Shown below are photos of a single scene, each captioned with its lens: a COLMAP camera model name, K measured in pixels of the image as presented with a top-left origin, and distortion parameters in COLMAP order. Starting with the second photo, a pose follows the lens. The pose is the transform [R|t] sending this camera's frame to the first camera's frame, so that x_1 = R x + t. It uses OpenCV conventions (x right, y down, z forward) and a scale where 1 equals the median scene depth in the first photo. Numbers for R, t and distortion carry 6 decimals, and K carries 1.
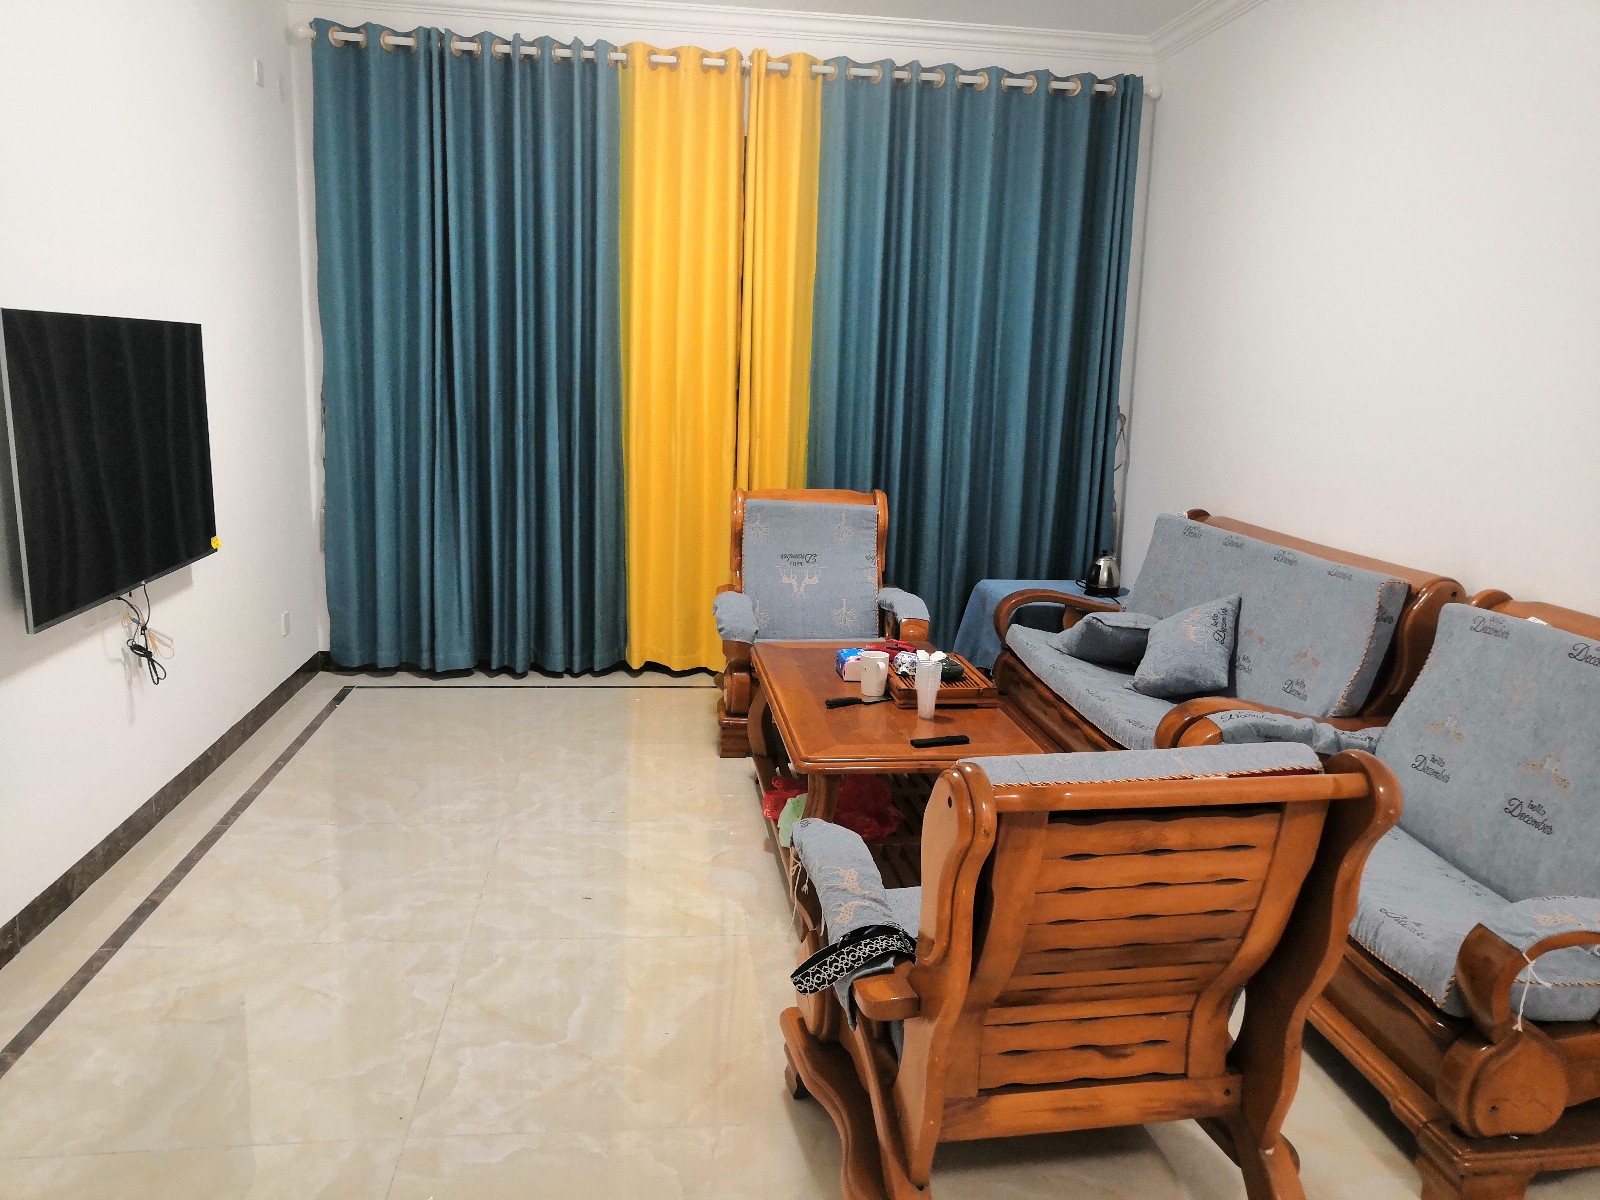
lens RADIAL K [[1282.6, 0, 827.4], [0, 1282.6, 602.4], [0, 0, 1]] dist [-0.061264, 0.099410]
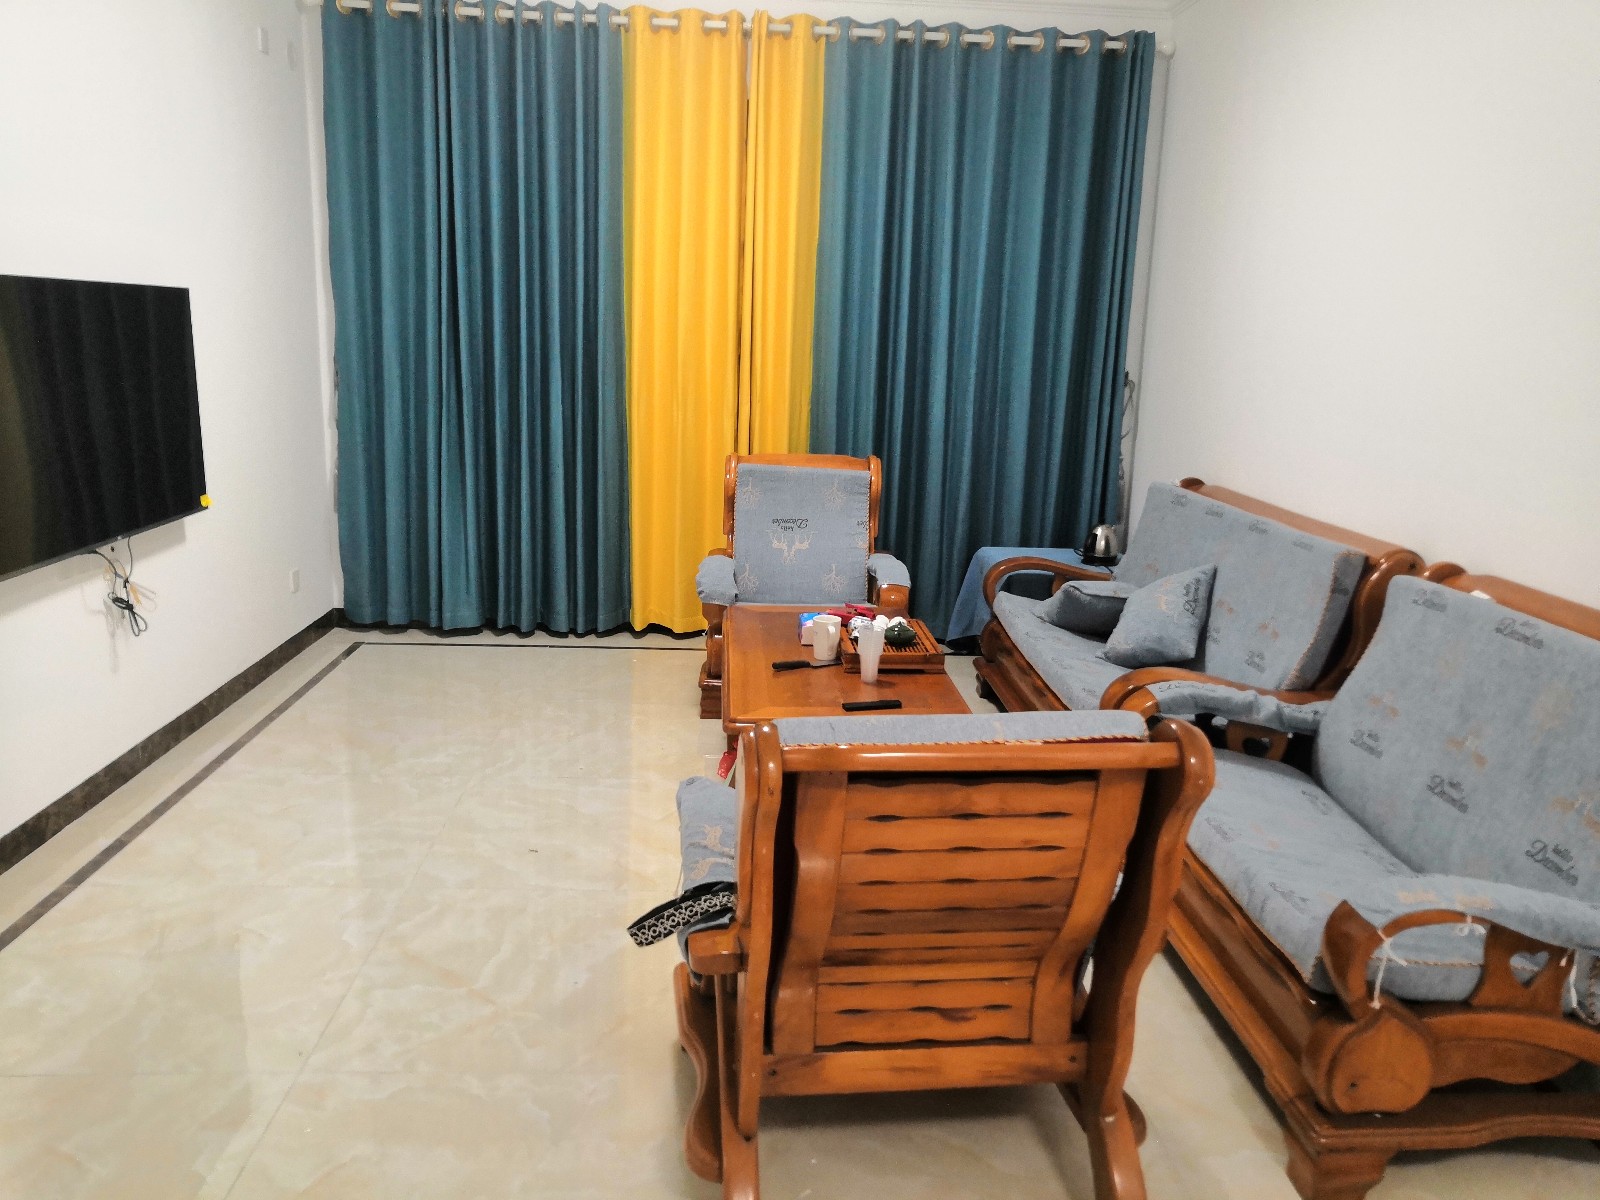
lens RADIAL K [[1282.6, 0, 827.4], [0, 1282.6, 602.4], [0, 0, 1]] dist [-0.061264, 0.099410]
pose [[0.997656, 0.015885, -0.066557, 0.104148], [-0.014162, 0.999555, 0.026270, 0.001666], [0.066944, -0.025266, 0.997437, -0.000998]]
